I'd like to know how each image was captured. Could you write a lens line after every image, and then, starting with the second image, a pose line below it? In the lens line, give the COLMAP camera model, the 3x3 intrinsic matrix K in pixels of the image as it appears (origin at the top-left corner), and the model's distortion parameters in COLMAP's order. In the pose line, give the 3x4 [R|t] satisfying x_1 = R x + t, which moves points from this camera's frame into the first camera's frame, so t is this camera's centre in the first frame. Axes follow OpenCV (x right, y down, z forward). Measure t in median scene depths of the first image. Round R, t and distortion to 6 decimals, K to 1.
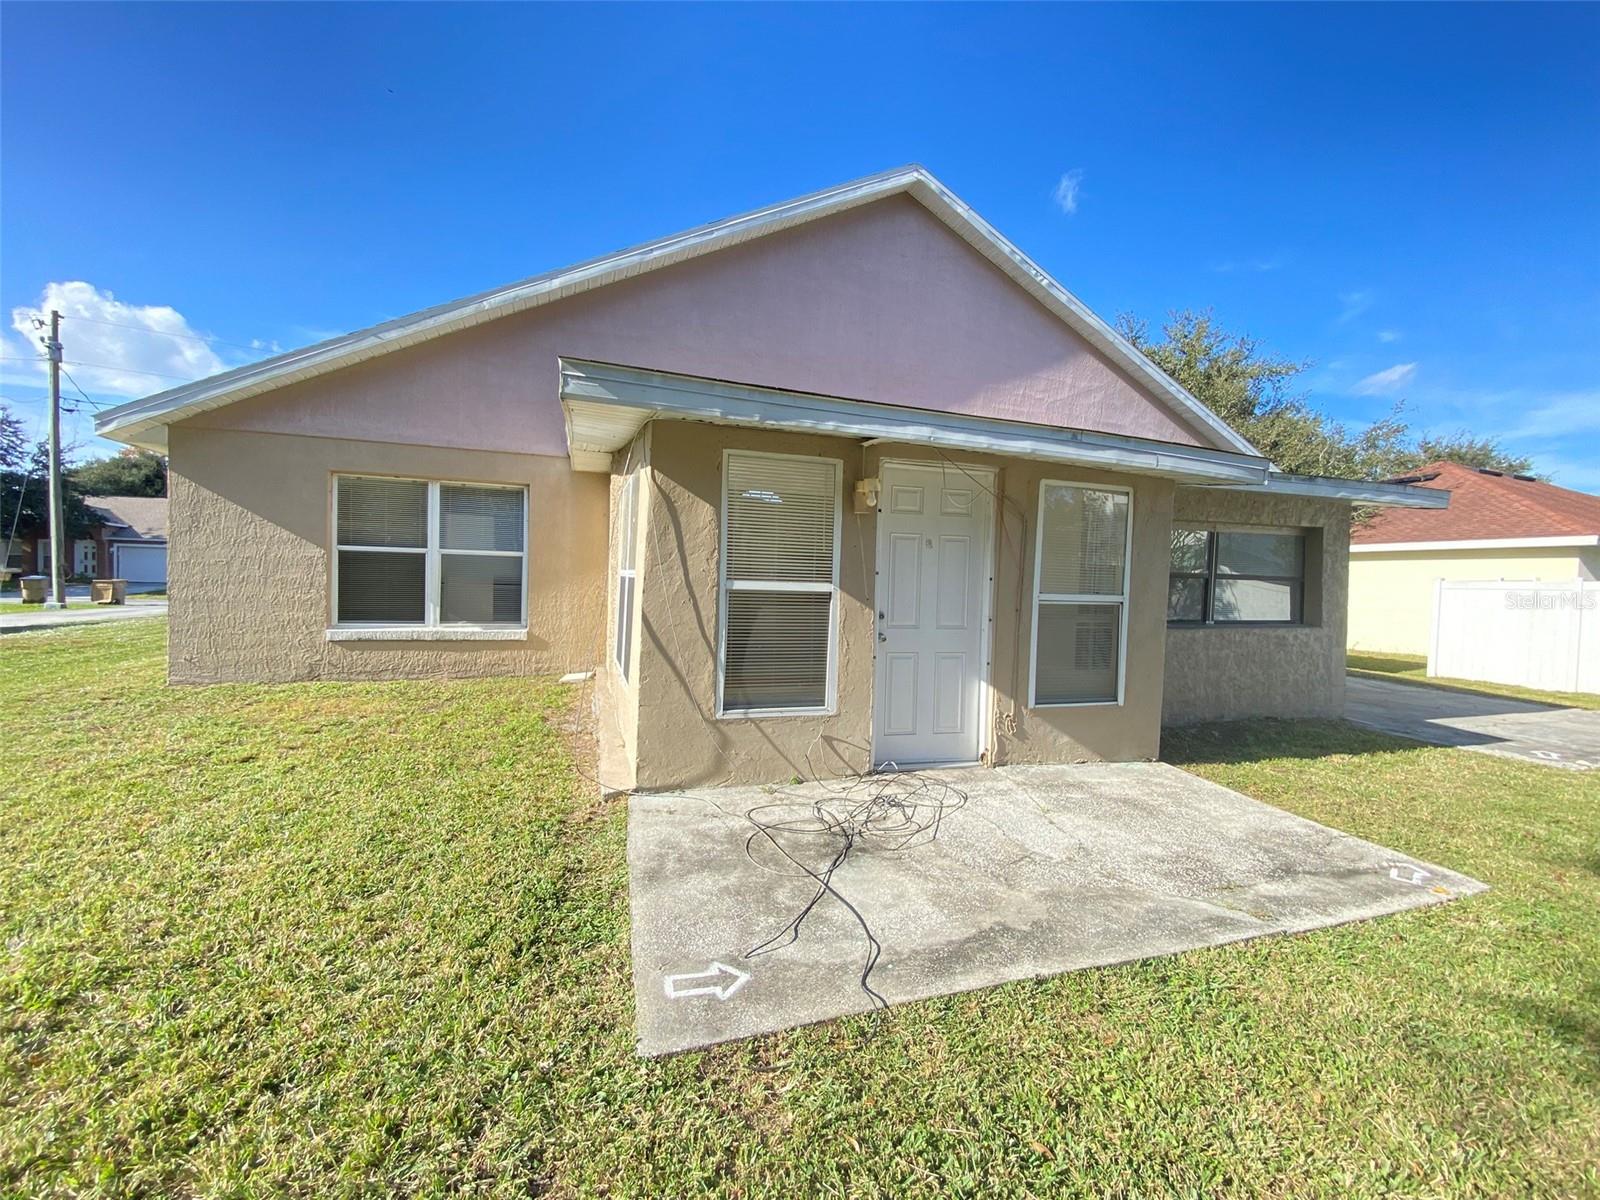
lens RADIAL K [[645.6, 0, 803.2], [0, 645.6, 597.4], [0, 0, 1]] dist [0.014521, -0.017768]
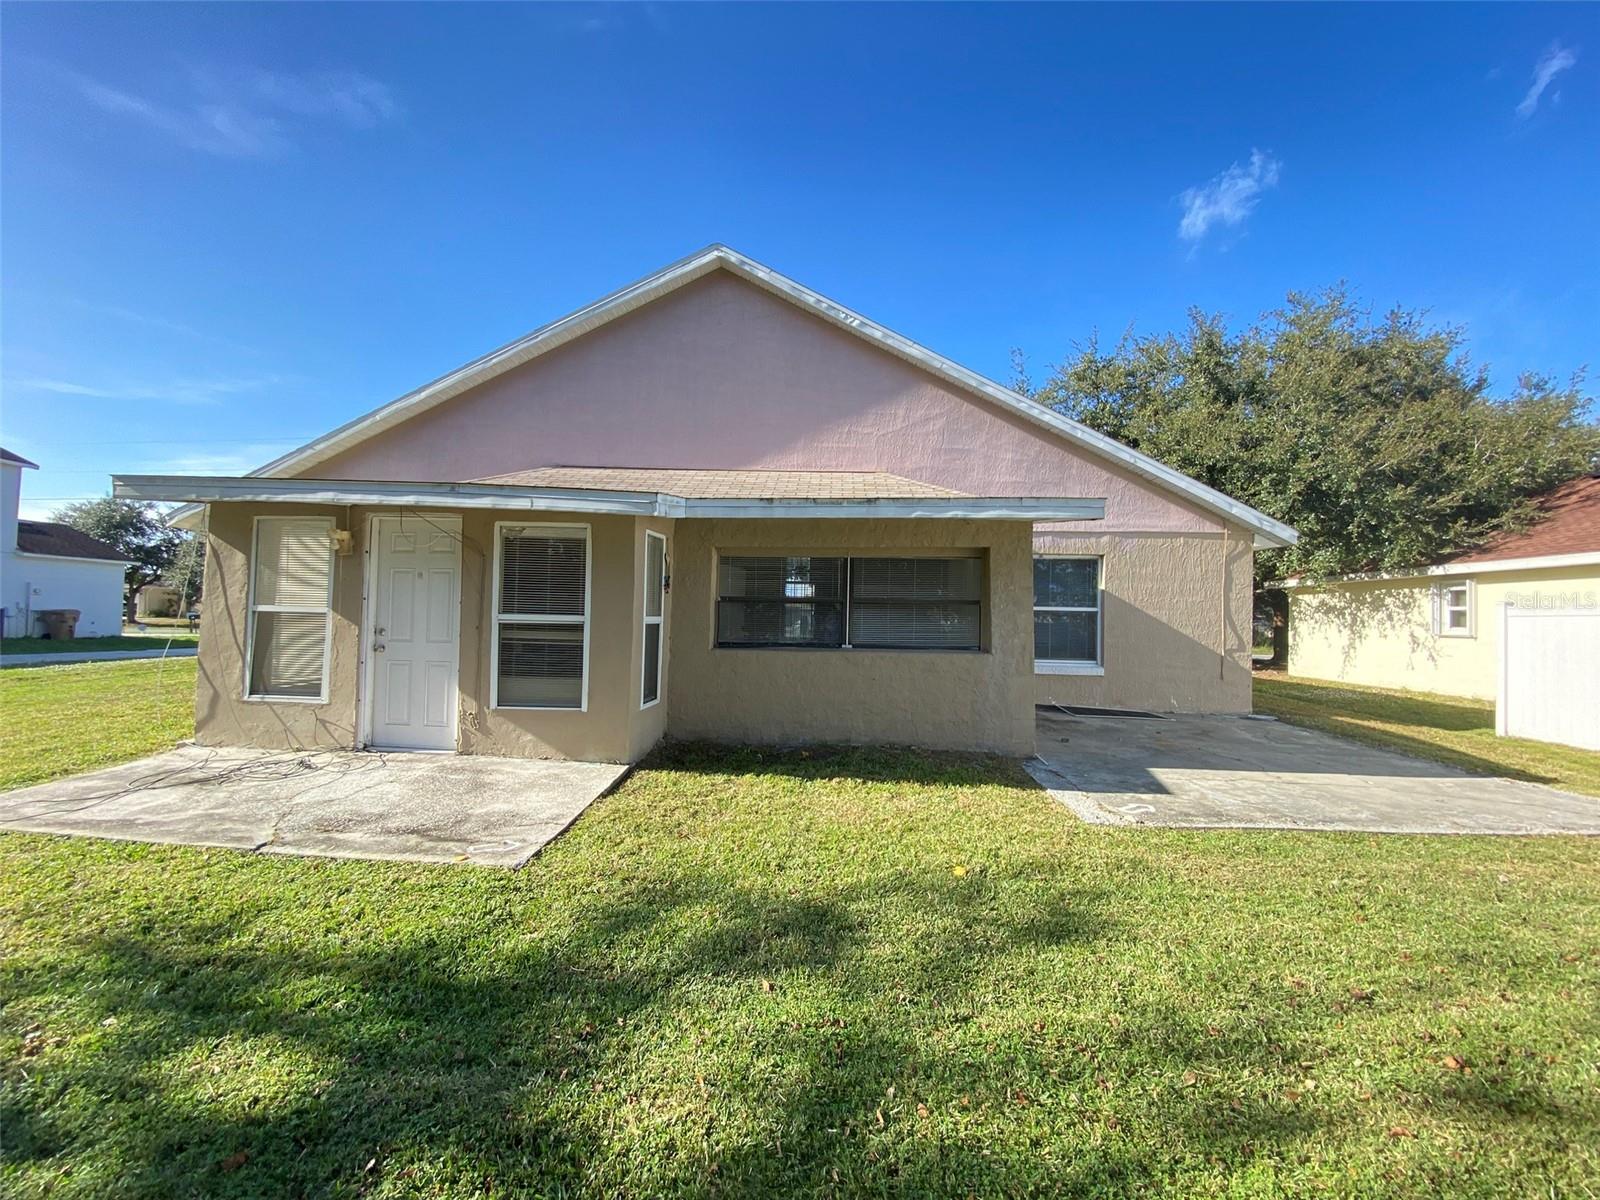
lens RADIAL K [[645.6, 0, 803.2], [0, 645.6, 597.4], [0, 0, 1]] dist [0.014521, -0.017768]
pose [[0.939100, -0.017436, -0.343201, 1.342190], [-0.004111, 0.998070, -0.061955, 0.036099], [0.343619, 0.059593, 0.937216, 0.049949]]
